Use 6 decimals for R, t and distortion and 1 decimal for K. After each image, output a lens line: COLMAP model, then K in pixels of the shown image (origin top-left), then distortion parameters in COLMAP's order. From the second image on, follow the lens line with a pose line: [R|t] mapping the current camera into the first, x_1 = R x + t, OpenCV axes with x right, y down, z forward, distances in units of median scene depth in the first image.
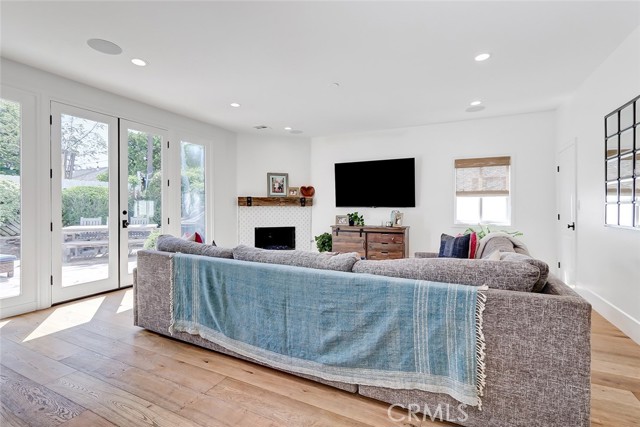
lens RADIAL K [[294.9, 0, 320.8], [0, 294.9, 207.3], [0, 0, 1]] dist [0.002035, 0.000082]
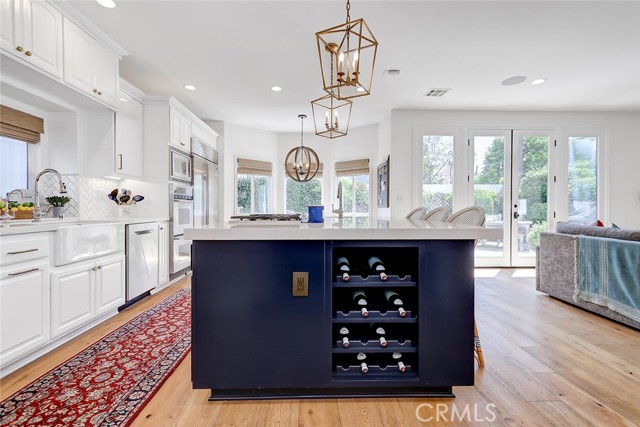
lens RADIAL K [[296.4, 0, 314.3], [0, 296.4, 210.4], [0, 0, 1]] dist [0.001401, -0.000036]
pose [[0.453514, 0.007843, -0.891215, 0.040045], [-0.005877, 0.999966, 0.005809, 0.025821], [0.891230, 0.002603, 0.453545, -0.229040]]
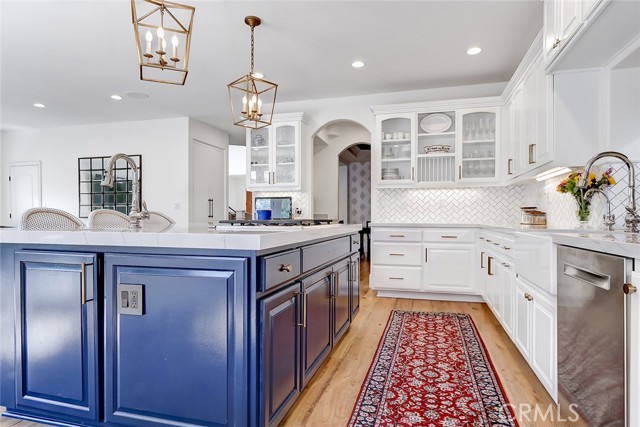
lens RADIAL K [[374.9, 0, 320.0], [0, 374.9, 213.5], [0, 0, 1]] dist [0.006354, 0.001375]
pose [[-0.173294, 0.012897, 0.984786, -0.874800], [-0.000236, 0.999914, -0.013137, 0.036326], [-0.984870, -0.002509, -0.173276, -0.031355]]
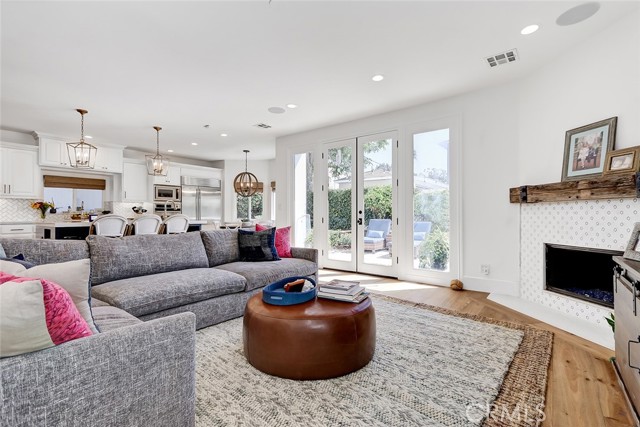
lens RADIAL K [[293.6, 0, 320.0], [0, 293.6, 213.5], [0, 0, 1]] dist [0.001591, -0.000144]
pose [[-0.213922, -0.006084, -0.976832, 0.434169], [-0.002666, 0.999981, -0.005644, 0.023325], [0.976847, 0.001397, -0.213934, 0.838642]]
